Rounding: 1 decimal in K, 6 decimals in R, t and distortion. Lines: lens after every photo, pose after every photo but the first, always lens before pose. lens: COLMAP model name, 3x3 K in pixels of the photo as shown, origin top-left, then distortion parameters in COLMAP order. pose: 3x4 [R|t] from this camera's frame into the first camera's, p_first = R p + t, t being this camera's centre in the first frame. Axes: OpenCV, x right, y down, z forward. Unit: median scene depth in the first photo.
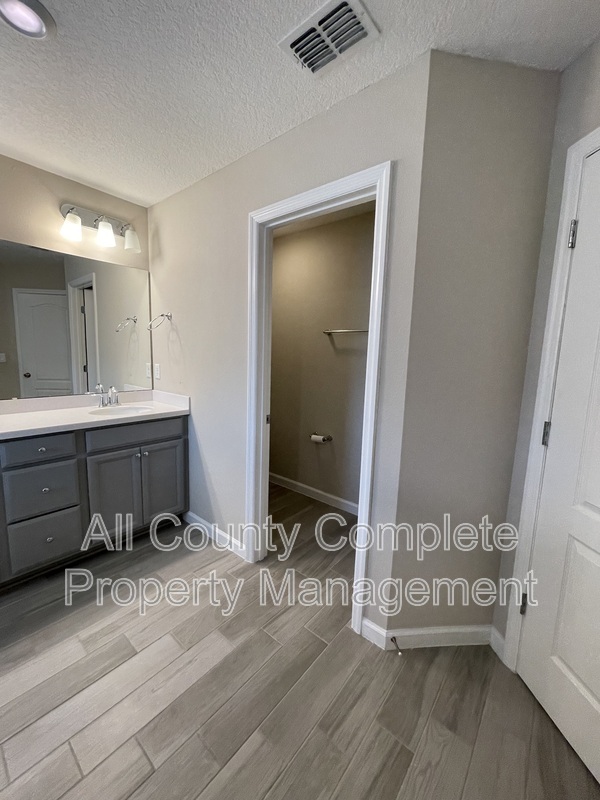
lens RADIAL K [[321.0, 0, 297.6], [0, 321.0, 400.0], [0, 0, 1]] dist [-0.000489, -0.000969]
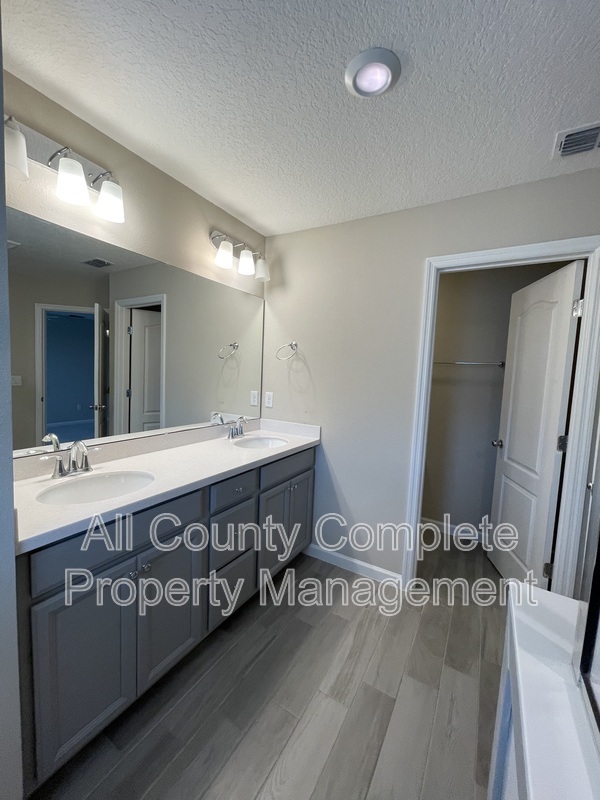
lens RADIAL K [[321.0, 0, 298.3], [0, 321.0, 401.3], [0, 0, 1]] dist [-0.000489, -0.000969]
pose [[0.985861, -0.003673, 0.167525, -0.641147], [0.012177, 0.998687, -0.049767, -0.044730], [-0.167122, 0.051103, 0.984611, 0.027385]]
